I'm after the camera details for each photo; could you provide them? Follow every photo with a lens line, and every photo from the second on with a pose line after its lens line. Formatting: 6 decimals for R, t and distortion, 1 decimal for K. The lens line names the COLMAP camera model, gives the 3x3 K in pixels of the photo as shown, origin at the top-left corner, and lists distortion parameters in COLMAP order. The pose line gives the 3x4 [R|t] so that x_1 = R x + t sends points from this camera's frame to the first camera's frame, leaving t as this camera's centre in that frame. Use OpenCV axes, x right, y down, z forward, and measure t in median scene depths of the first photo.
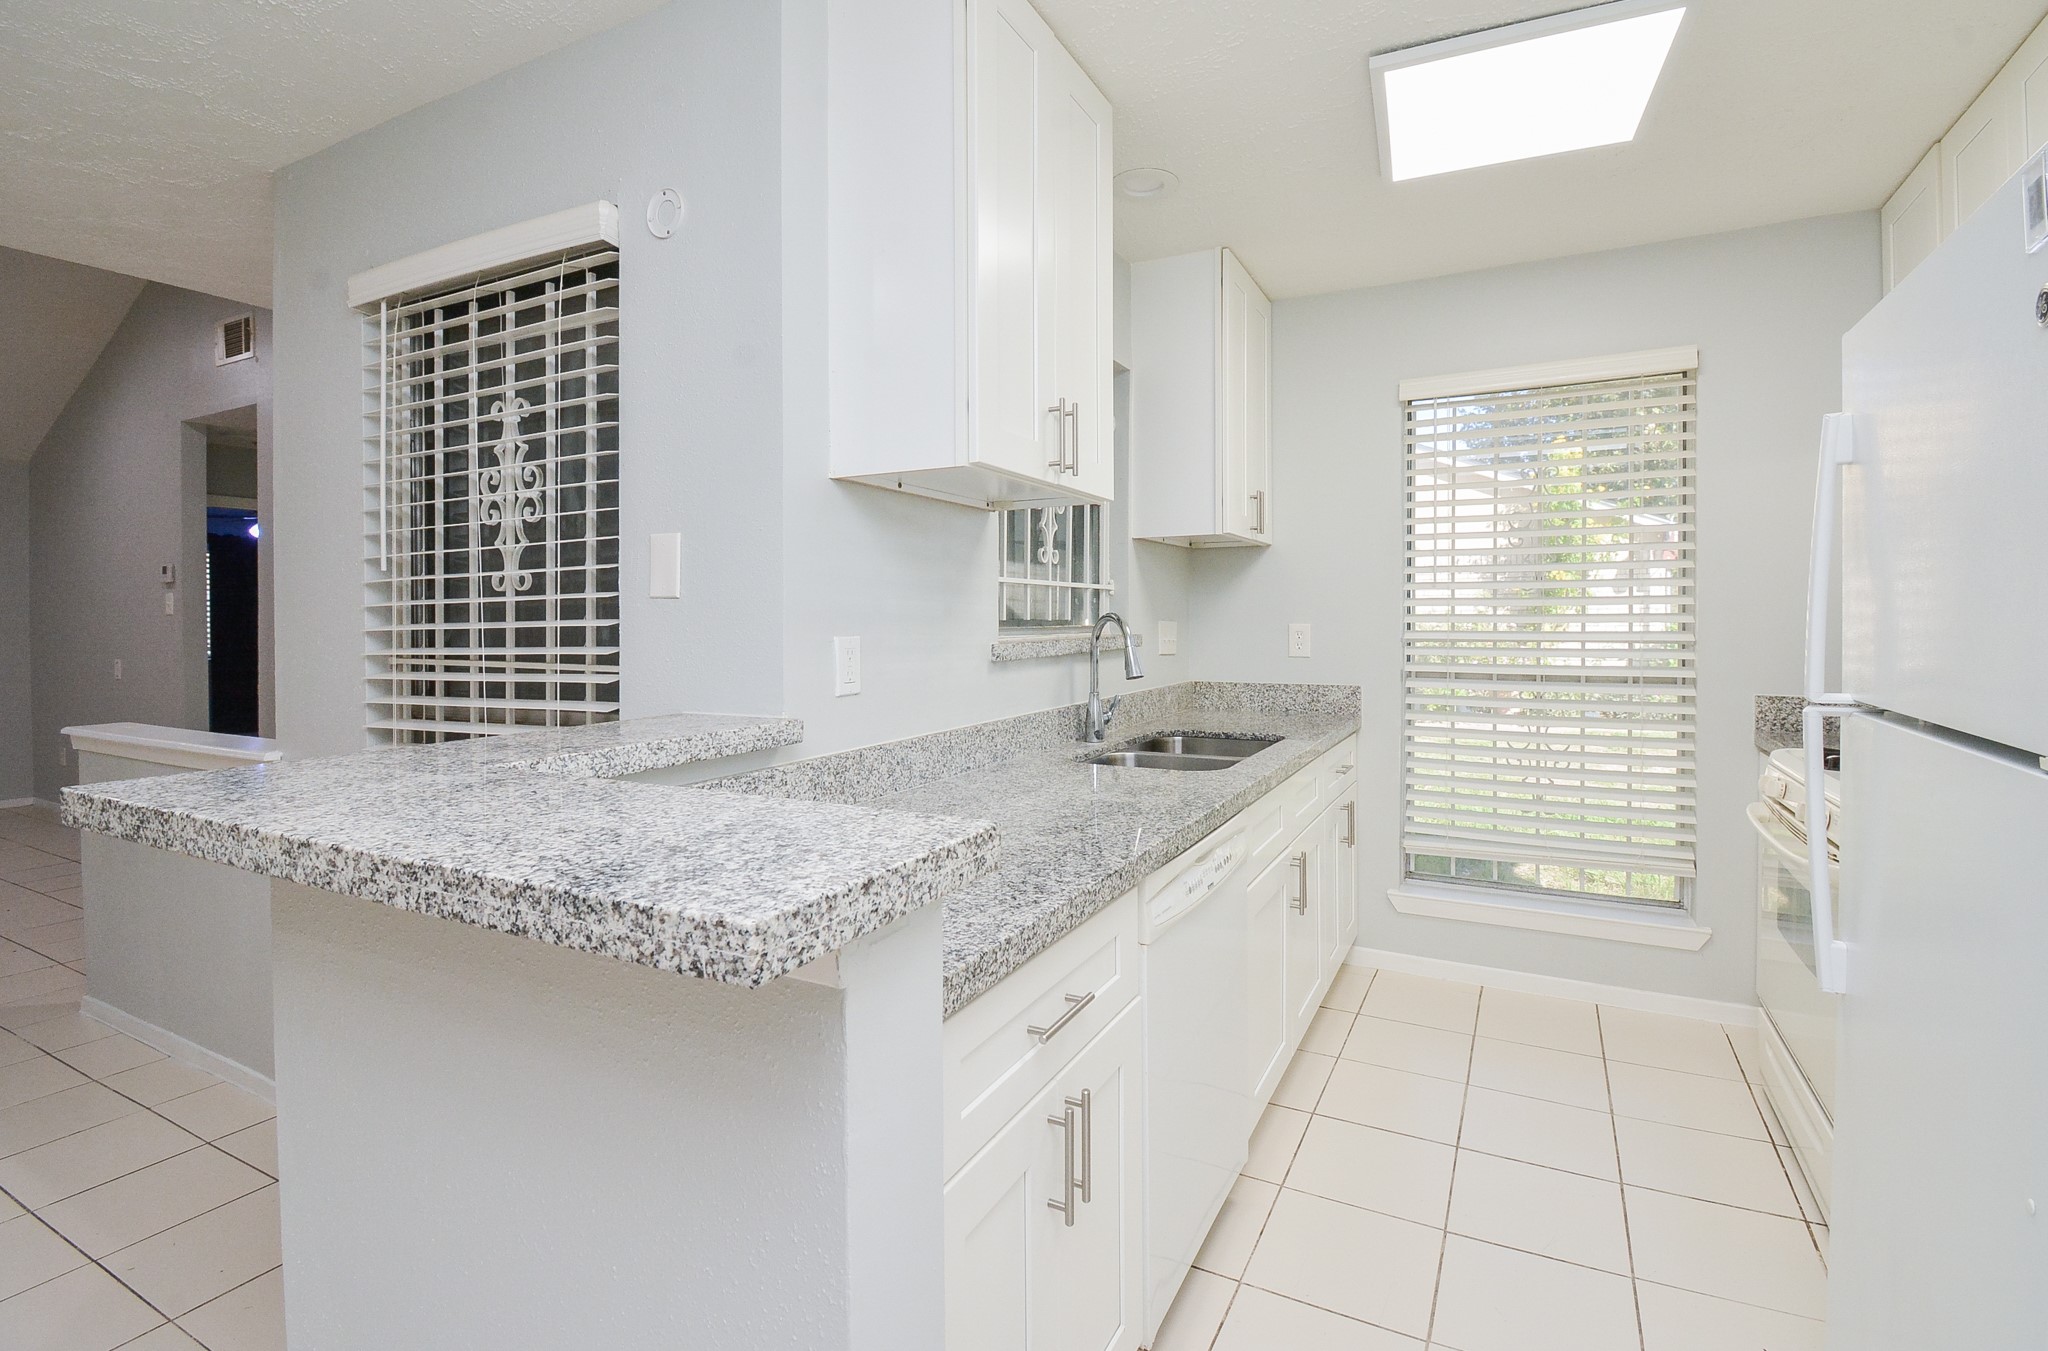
lens RADIAL K [[954.6, 0, 1059.5], [0, 954.6, 647.6], [0, 0, 1]] dist [0.002398, -0.010025]
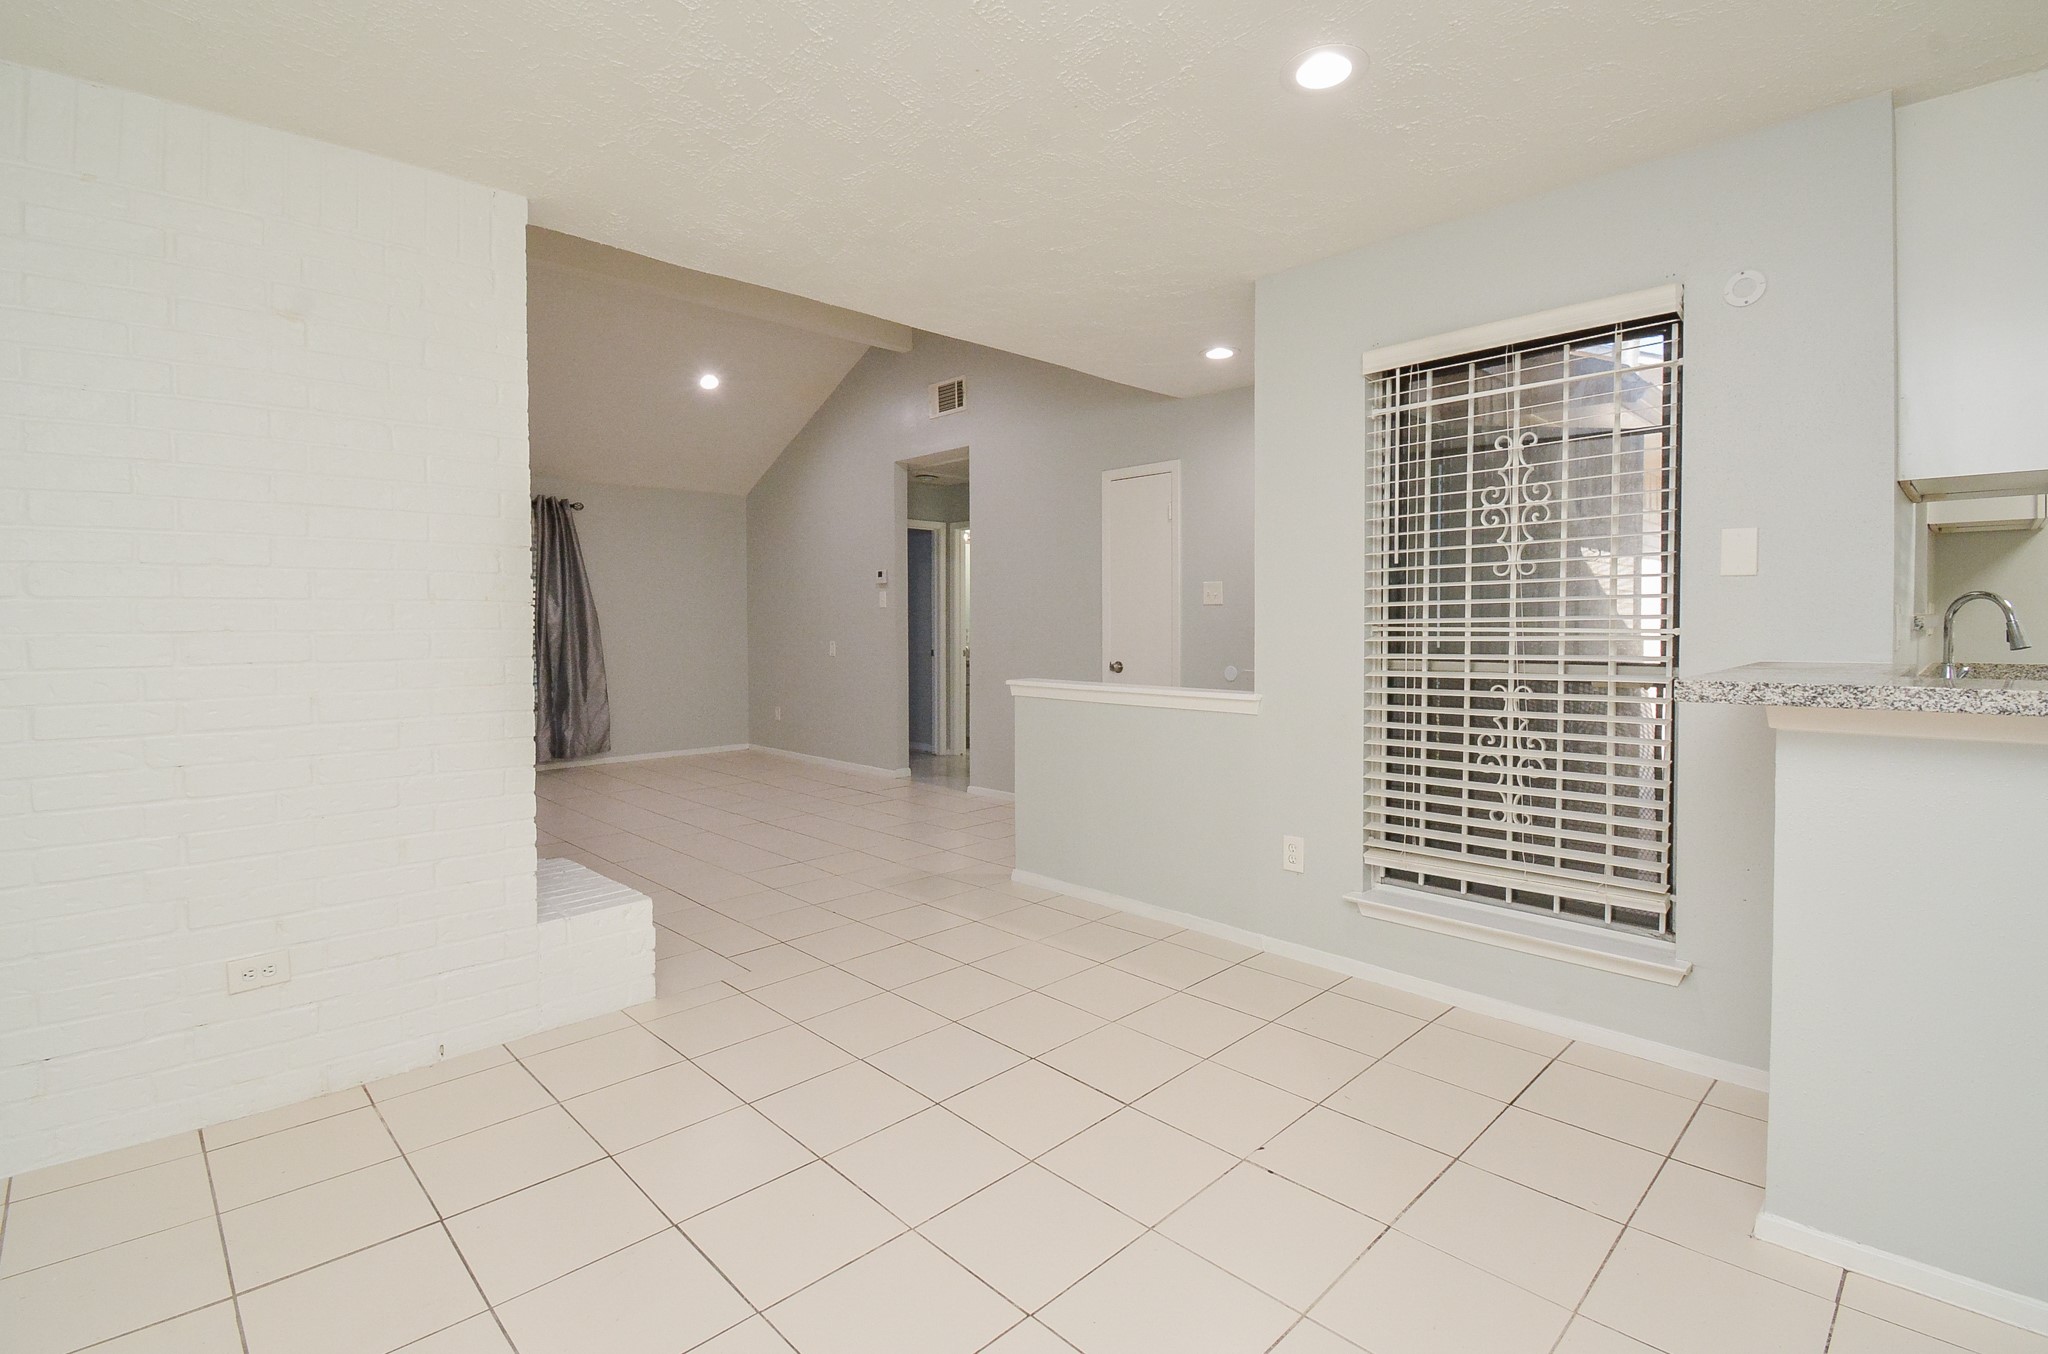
lens RADIAL K [[954.6, 0, 1029.4], [0, 954.6, 643.2], [0, 0, 1]] dist [0.002398, -0.010025]
pose [[0.945413, 0.005440, -0.325828, -0.795228], [-0.006803, 0.999972, -0.003044, 0.046256], [0.325803, 0.005095, 0.945424, -0.518139]]
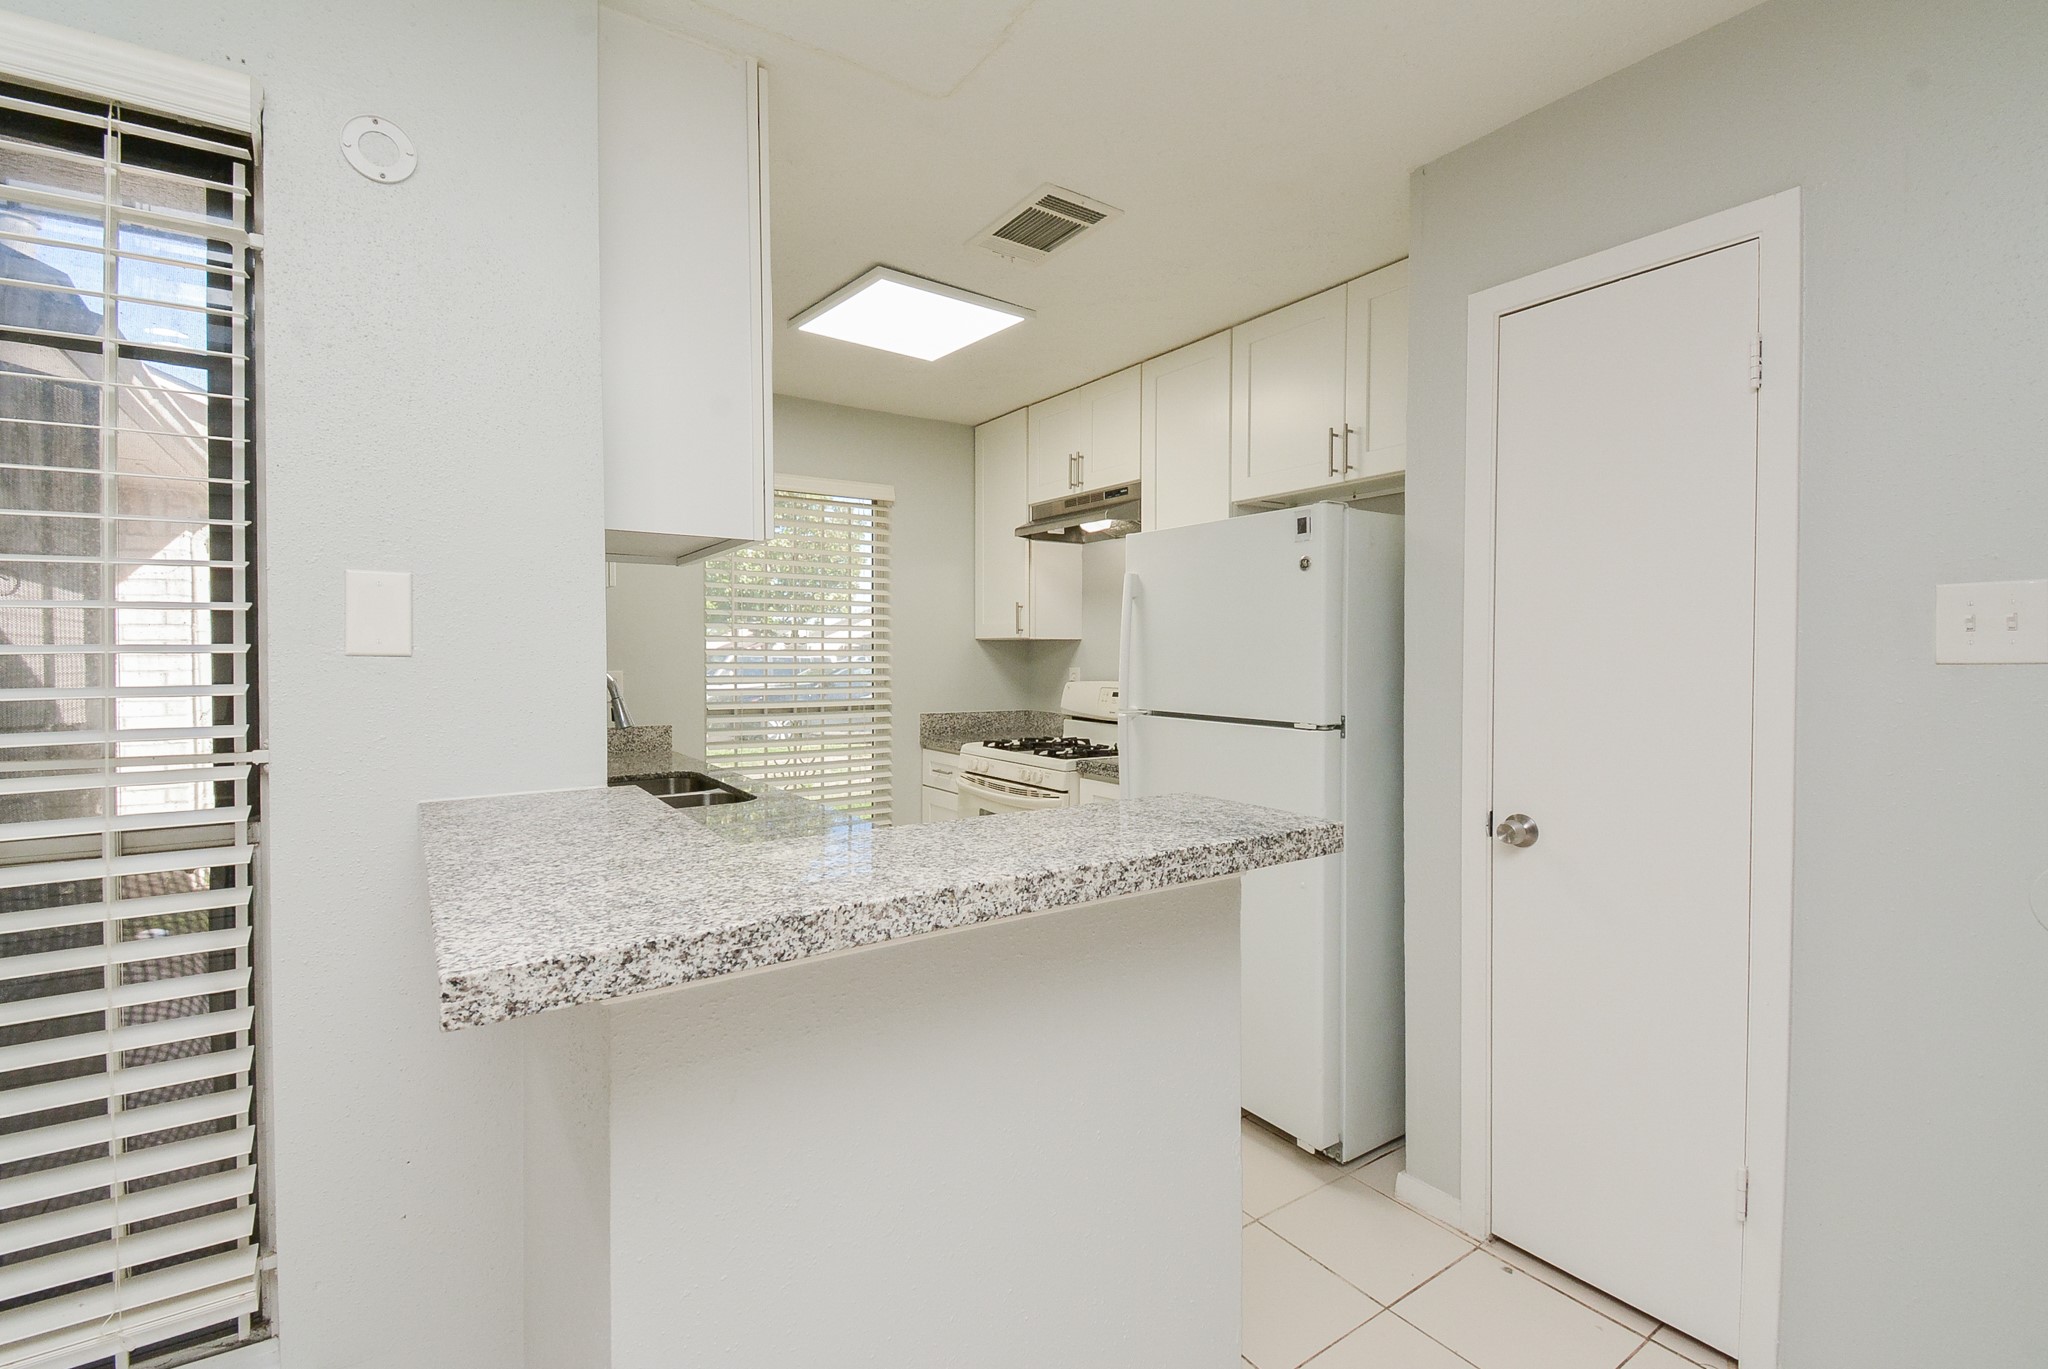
lens RADIAL K [[911.0, 0, 1046.2], [0, 911.0, 675.1], [0, 0, 1]] dist [-0.003992, -0.006377]
pose [[0.467220, -0.016114, 0.883994, -0.695693], [0.022051, 0.999735, 0.006569, -0.024908], [-0.883866, 0.016424, 0.467452, 0.163612]]
